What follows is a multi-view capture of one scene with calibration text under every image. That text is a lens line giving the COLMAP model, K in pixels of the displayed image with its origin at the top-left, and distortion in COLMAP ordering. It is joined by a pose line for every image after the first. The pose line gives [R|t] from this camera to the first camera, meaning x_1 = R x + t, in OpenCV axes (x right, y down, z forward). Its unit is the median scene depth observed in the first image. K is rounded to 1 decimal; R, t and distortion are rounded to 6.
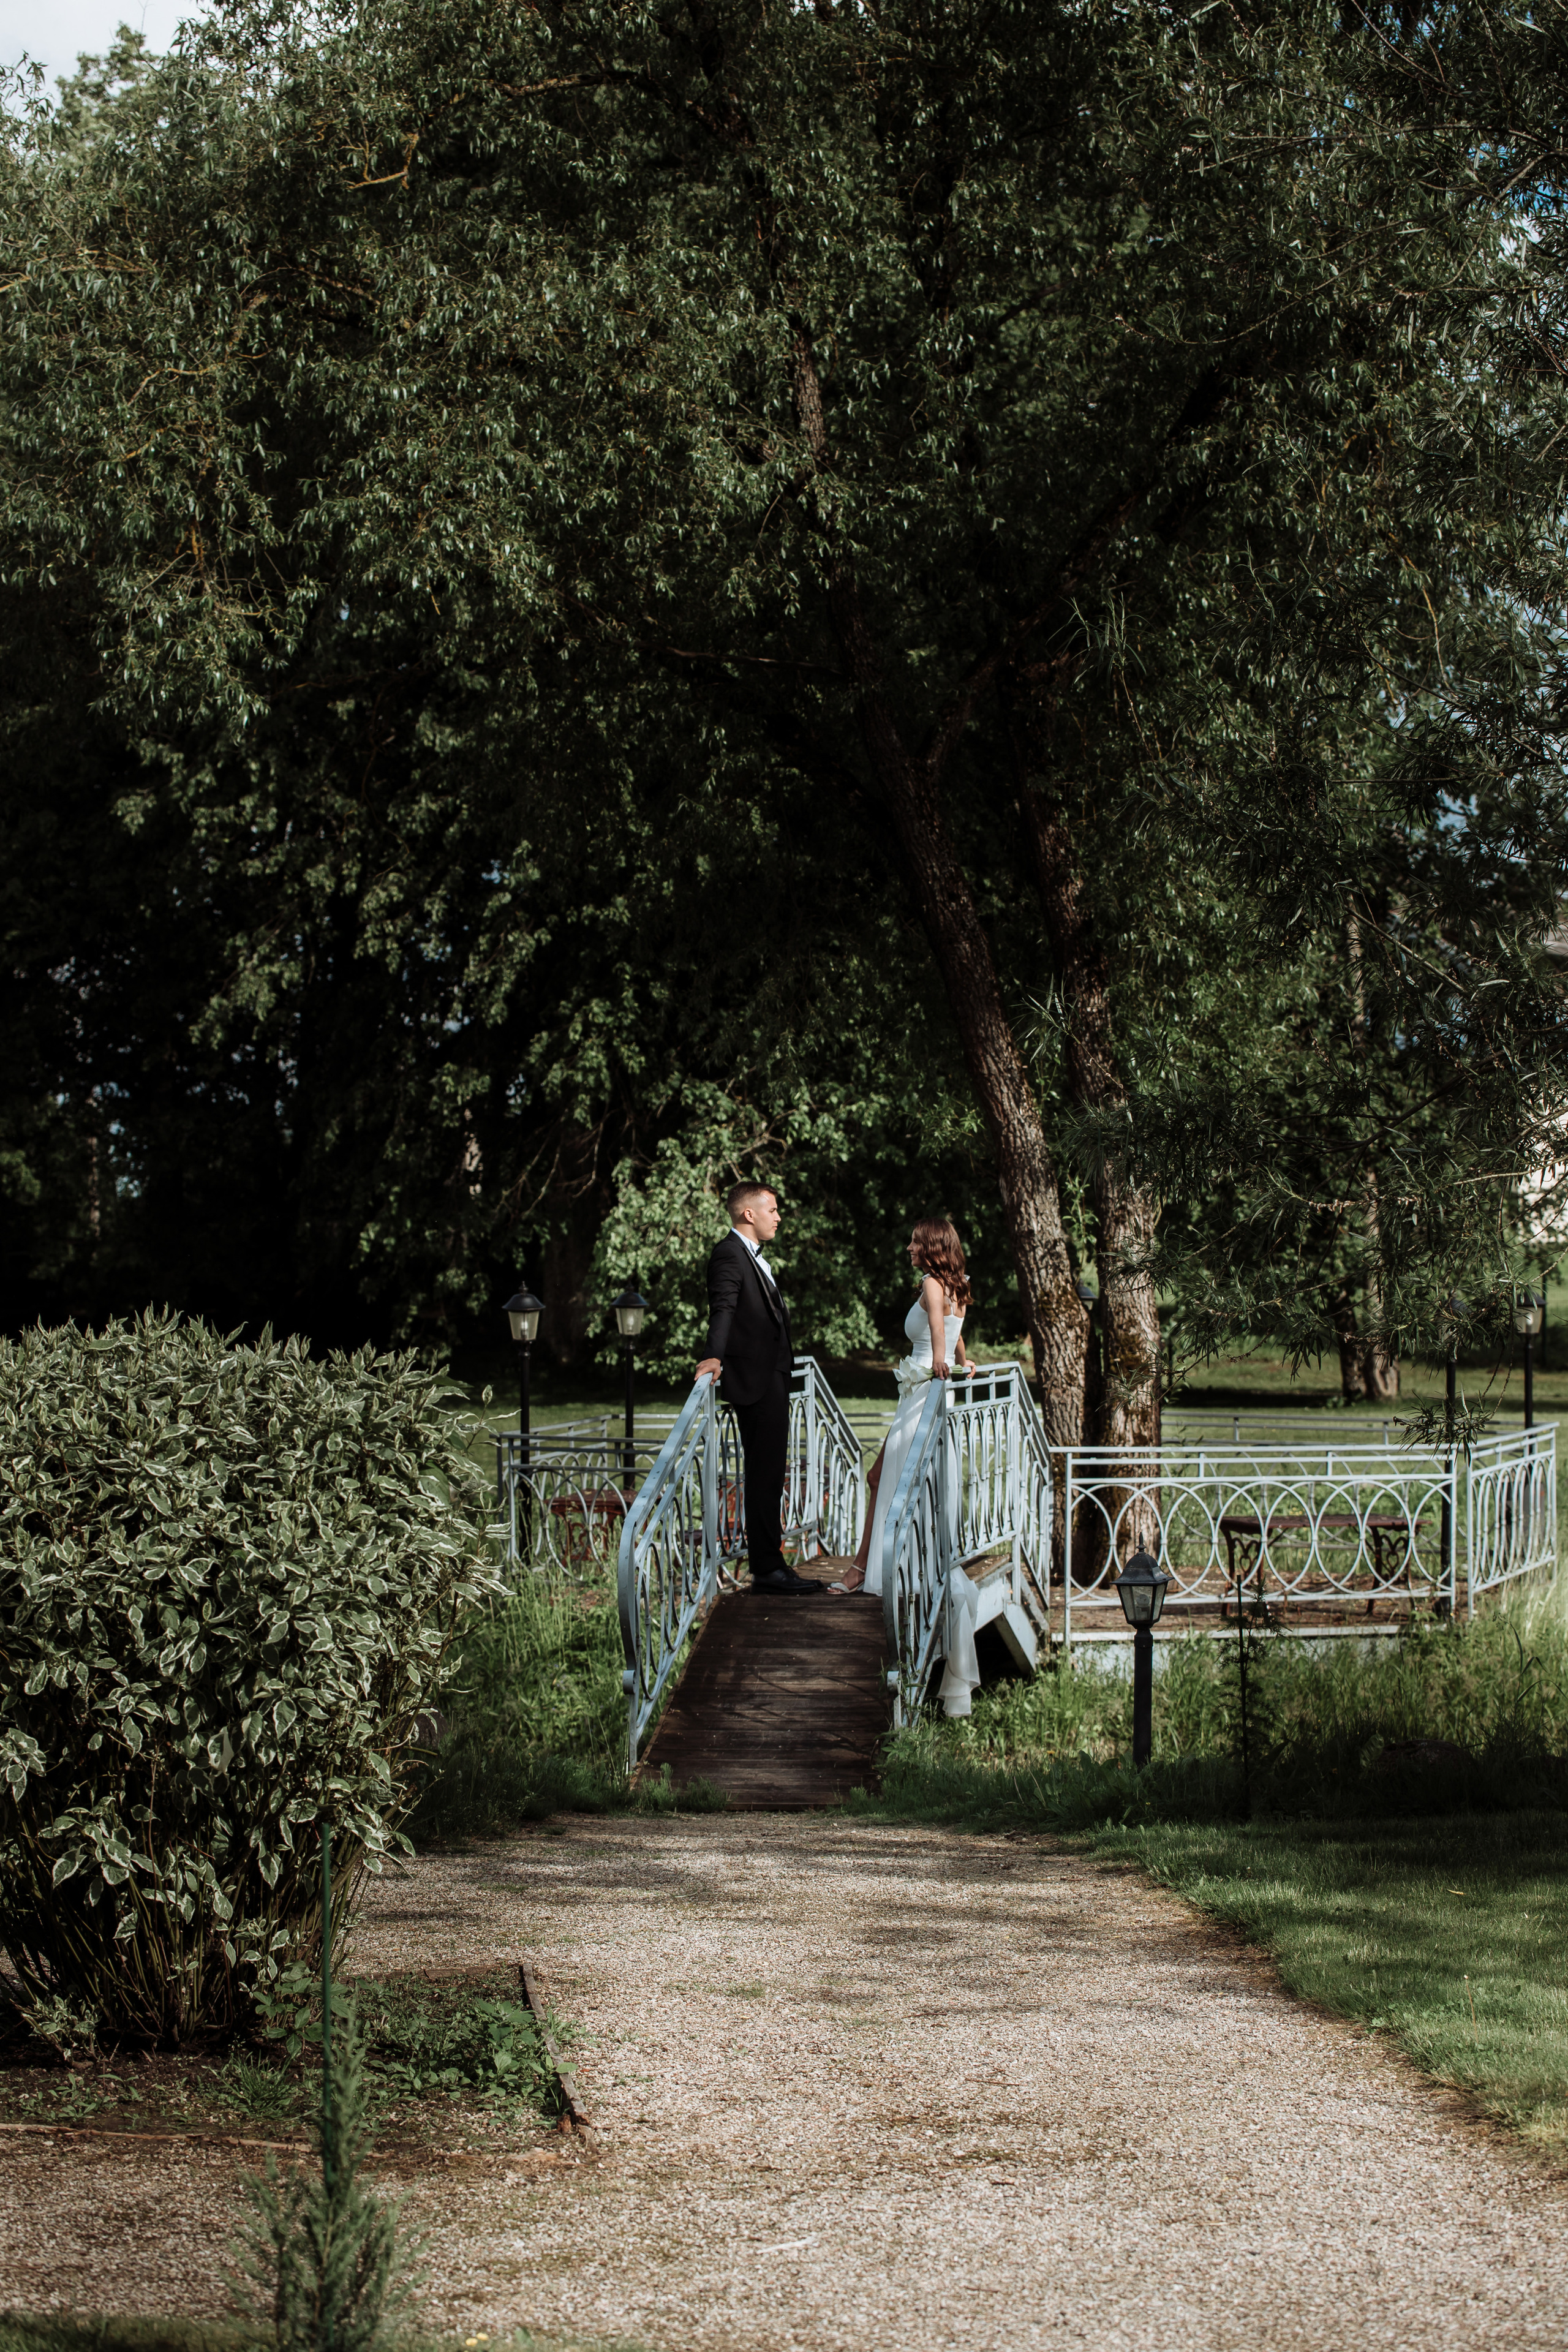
lens RADIAL K [[4900.7, 0, 784.0], [0, 4900.7, 1176.0], [0, 0, 1]] dist [-0.103412, -0.118052]
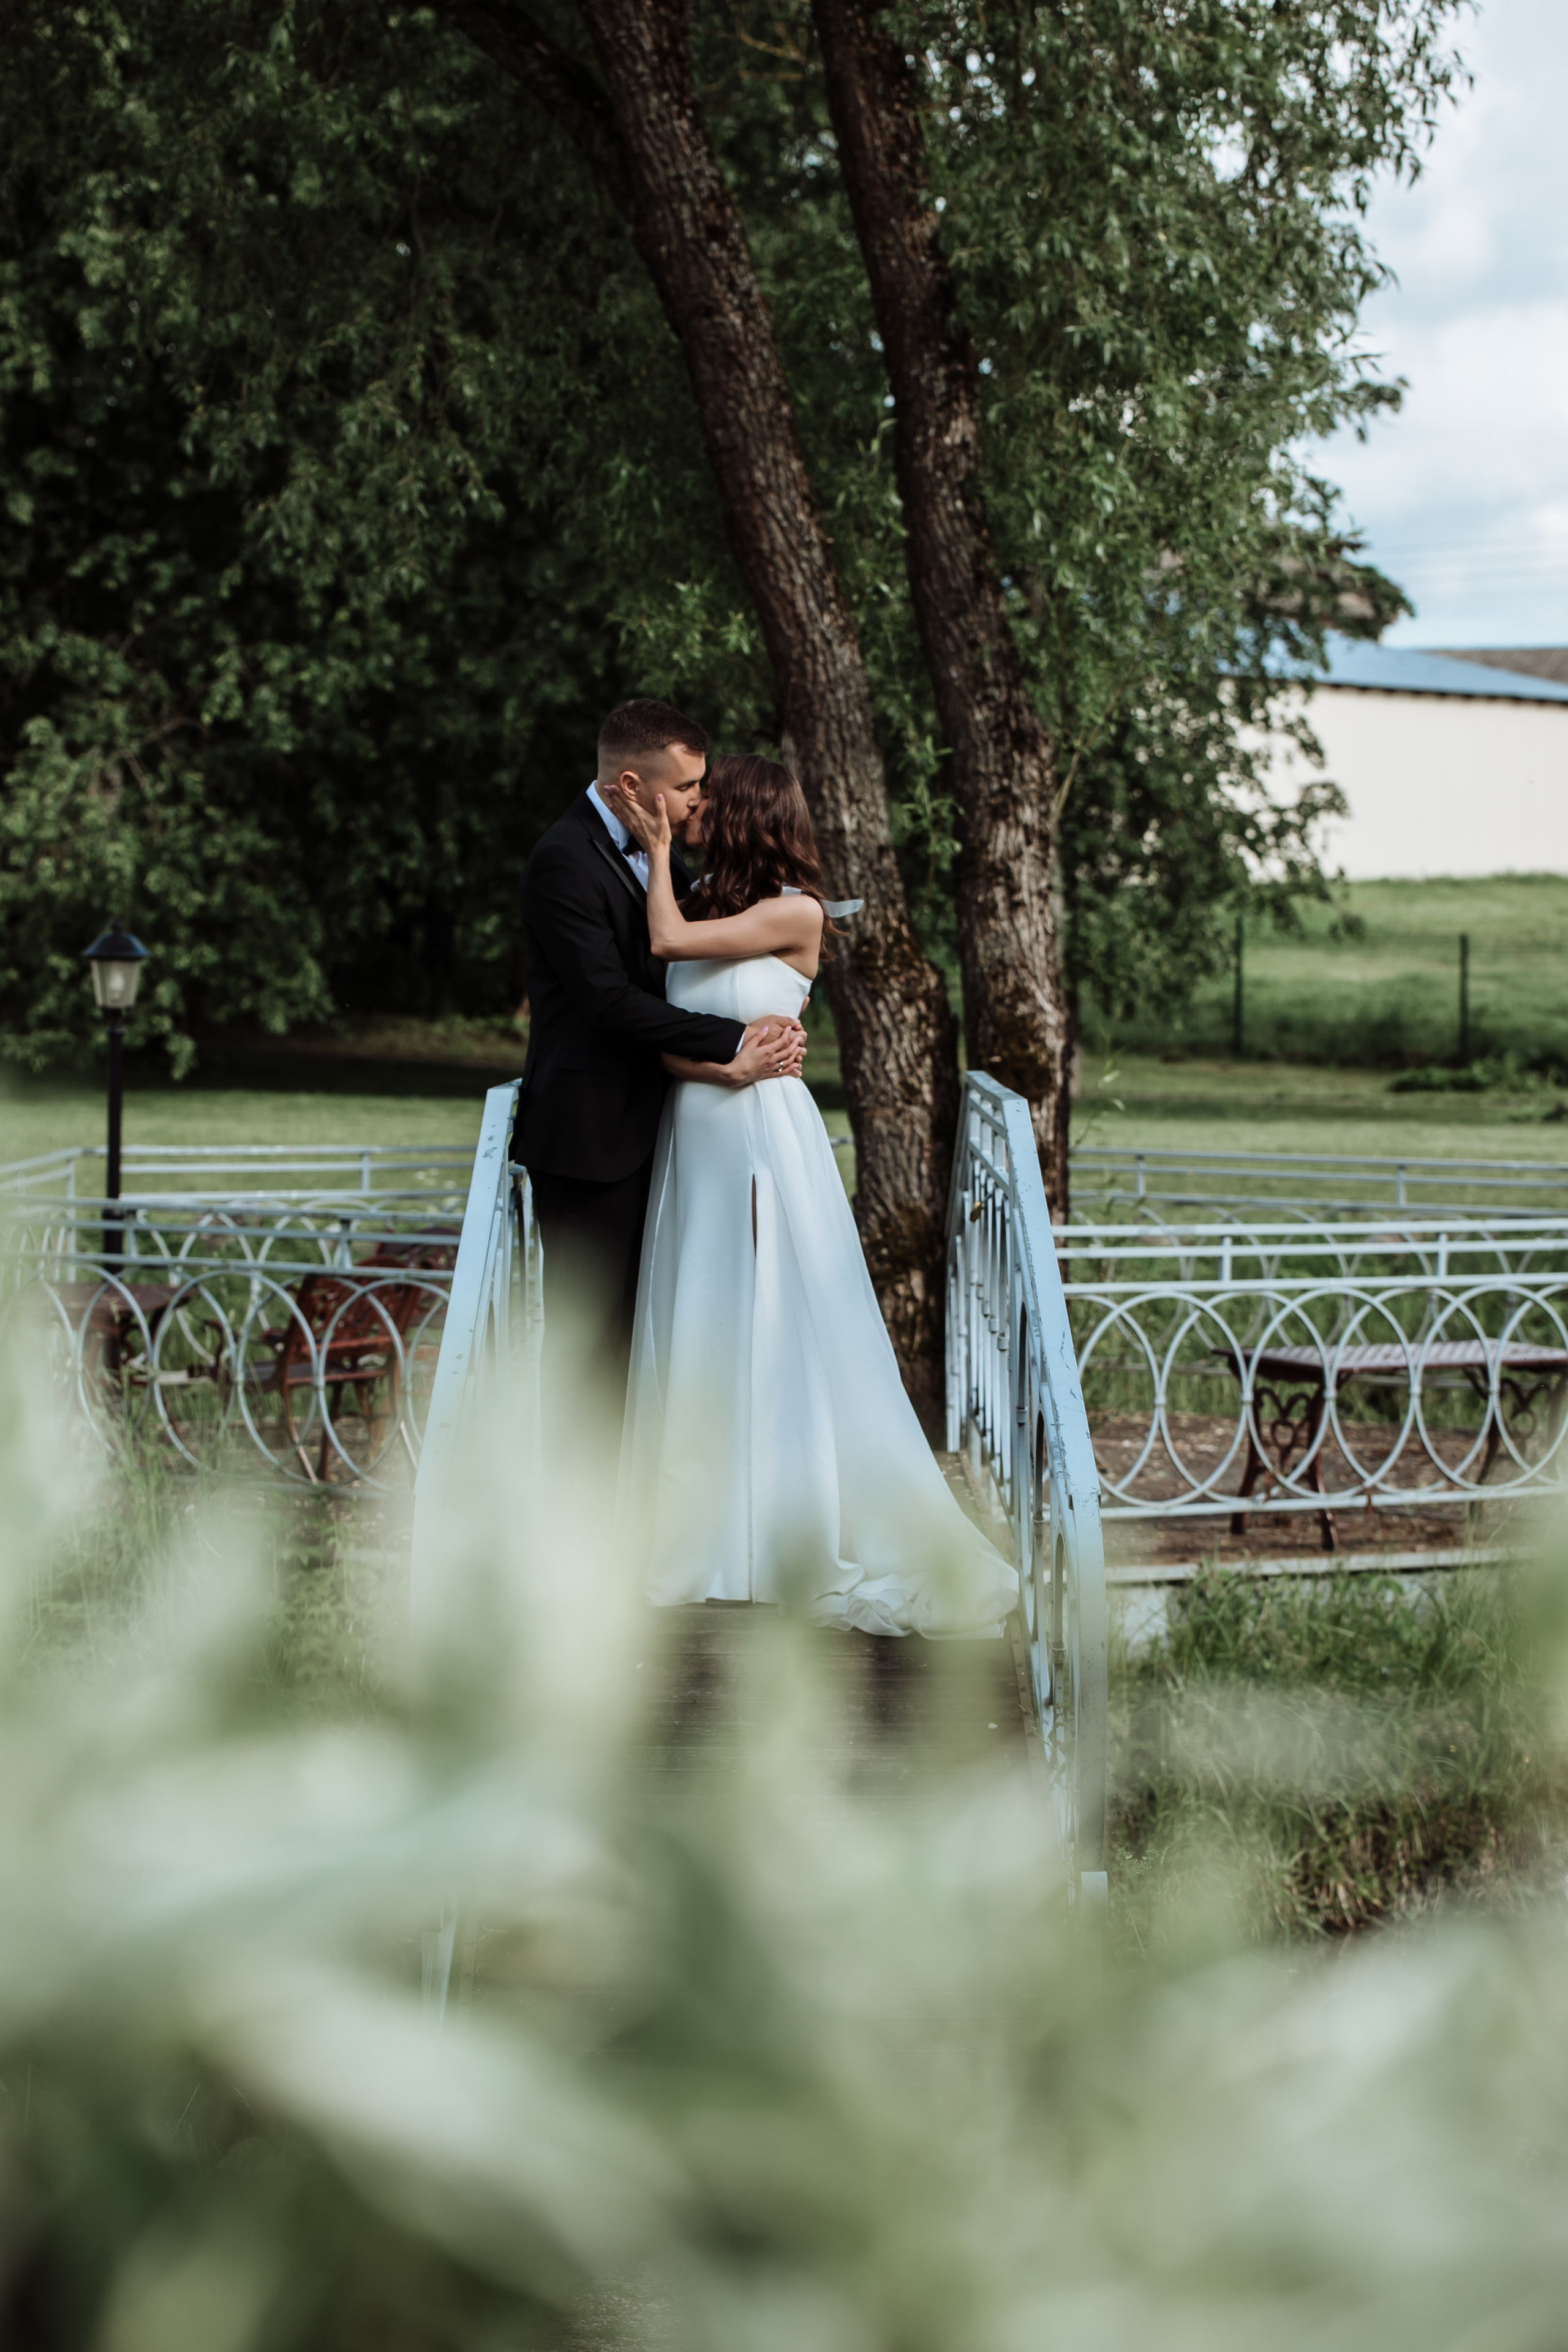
lens RADIAL K [[5499.8, 0, 784.0], [0, 5499.8, 1176.0], [0, 0, 1]] dist [-0.193159, 0.565226]
pose [[0.990478, 0.005158, 0.137574, -0.046919], [-0.014033, 0.997876, 0.063618, 0.011752], [-0.136954, -0.064942, 0.988446, 0.403209]]
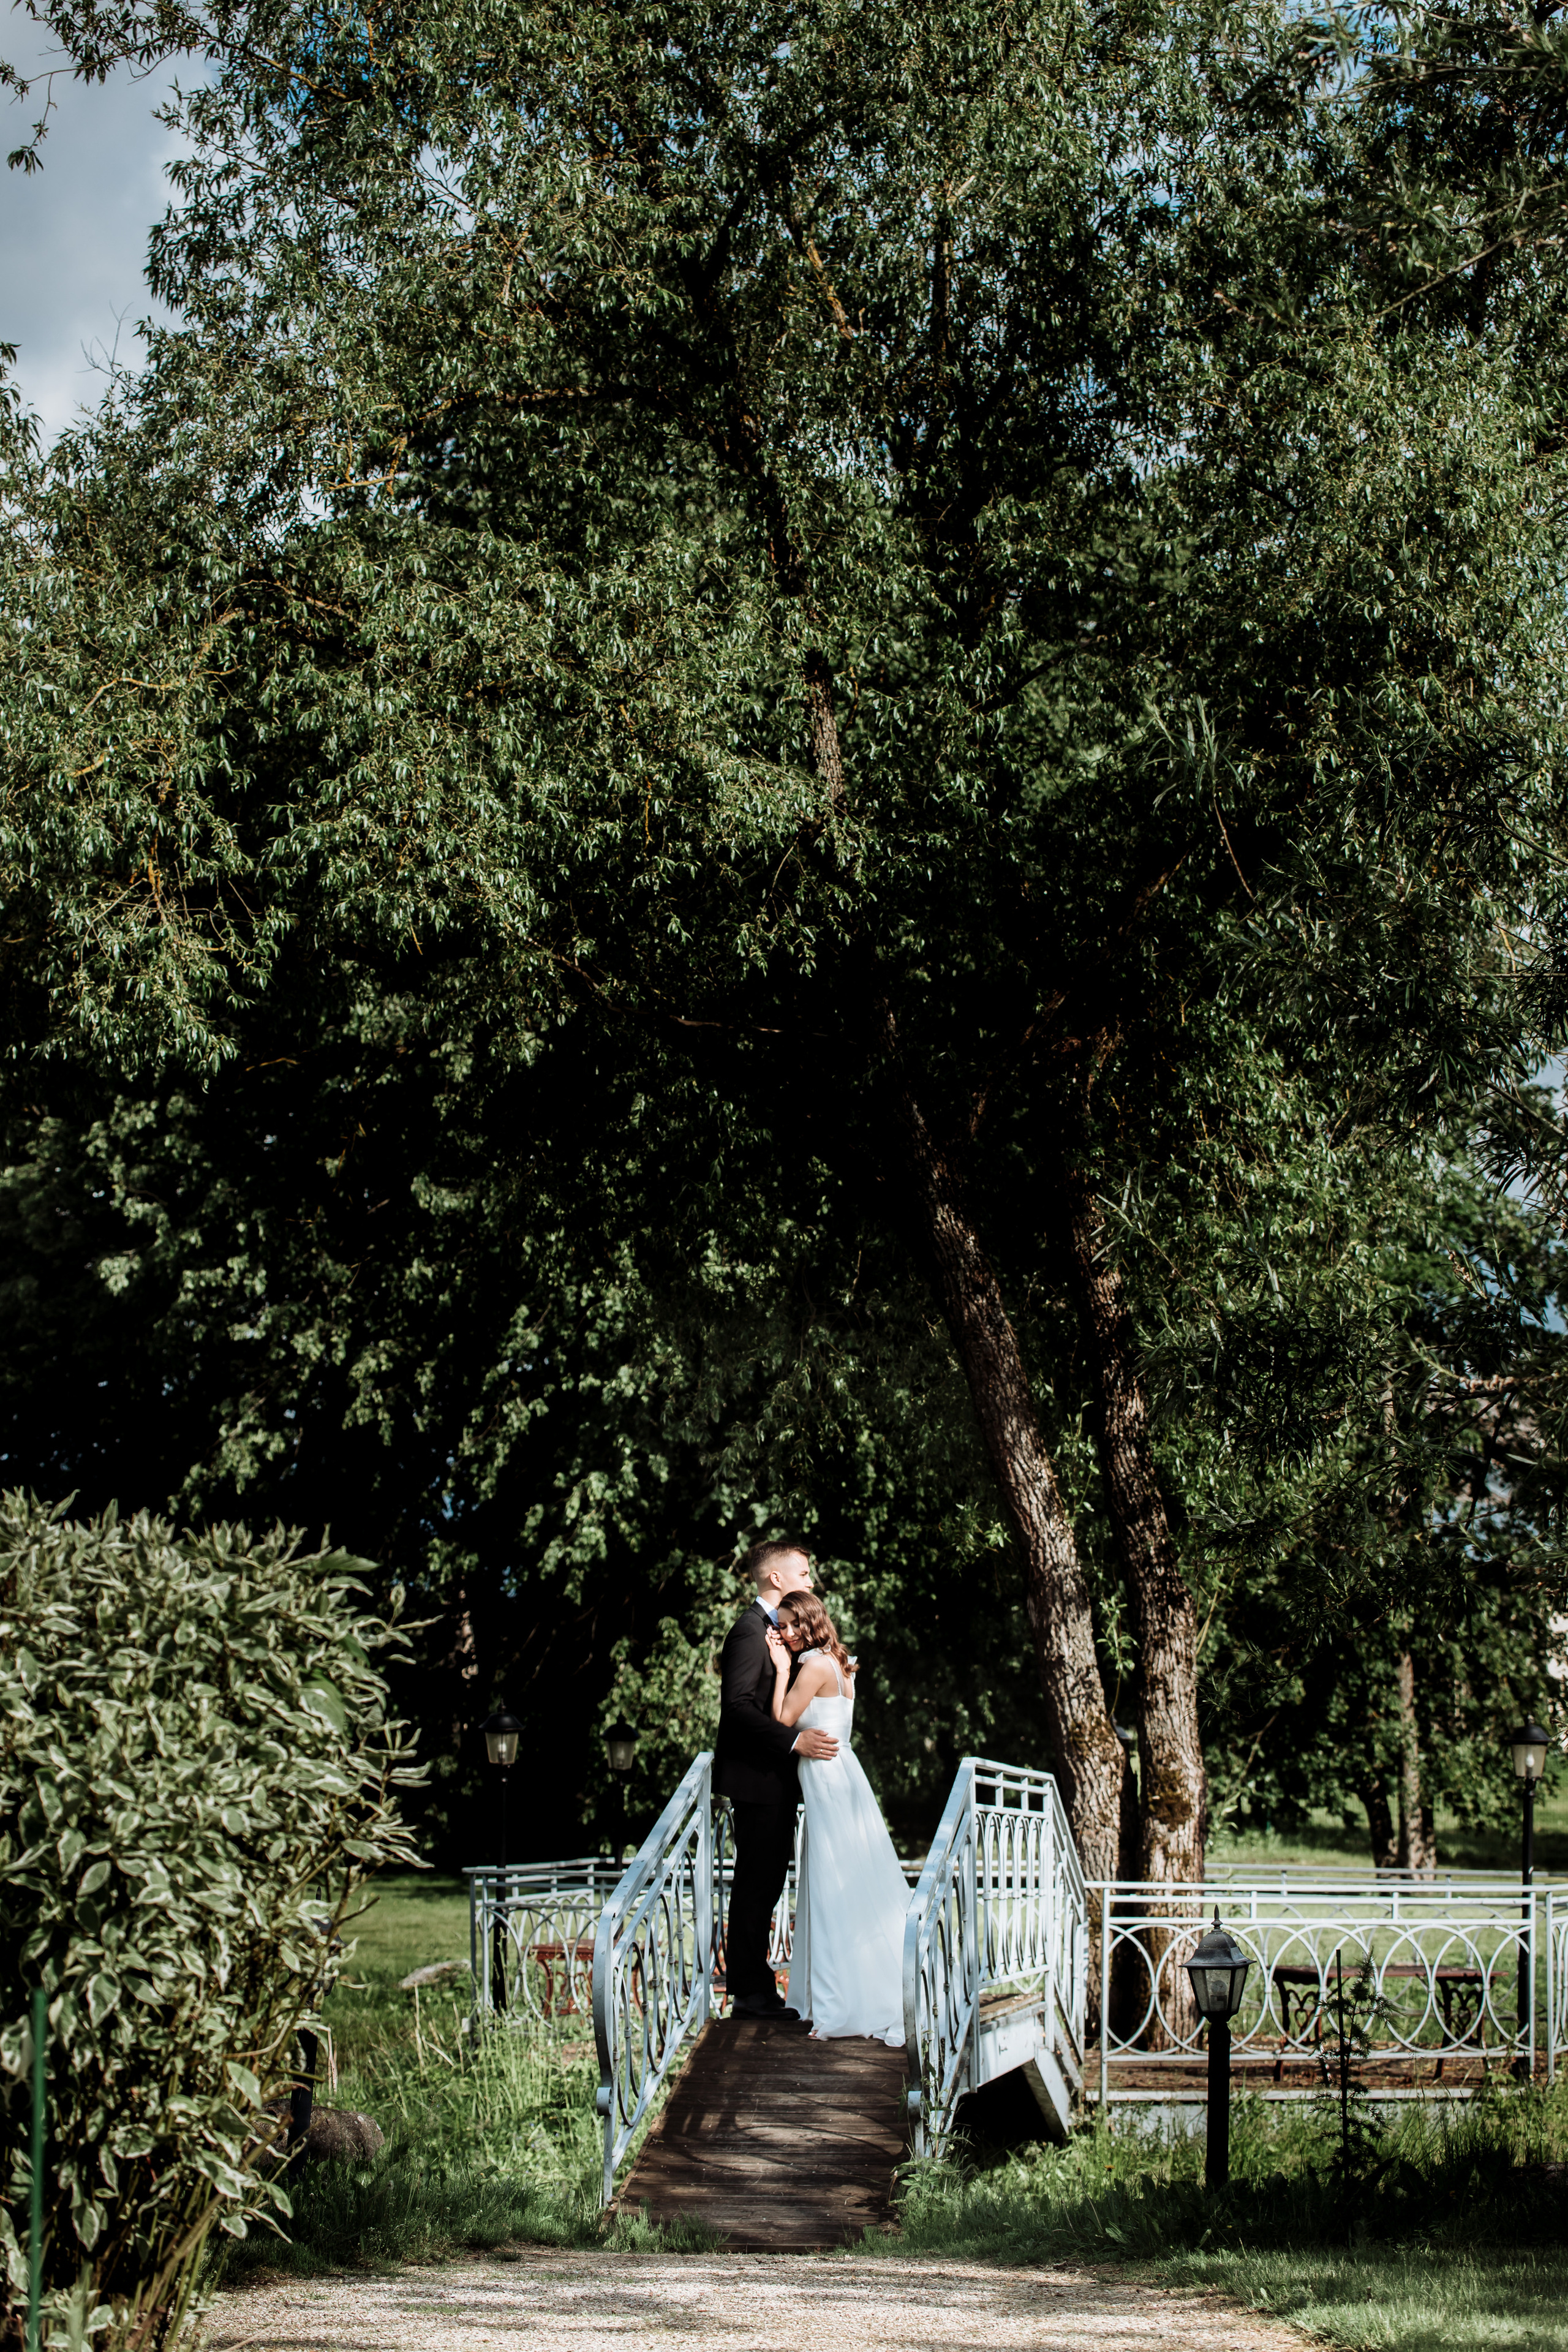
lens RADIAL K [[4802.0, 0, 899.1], [0, 4802.0, 1178.6], [0, 0, 1]] dist [-0.090033, -0.132350]
pose [[0.999696, 0.011519, 0.021802, -0.000217], [-0.008906, 0.993166, -0.116373, 0.029472], [-0.022994, 0.116144, 0.992966, 0.114847]]
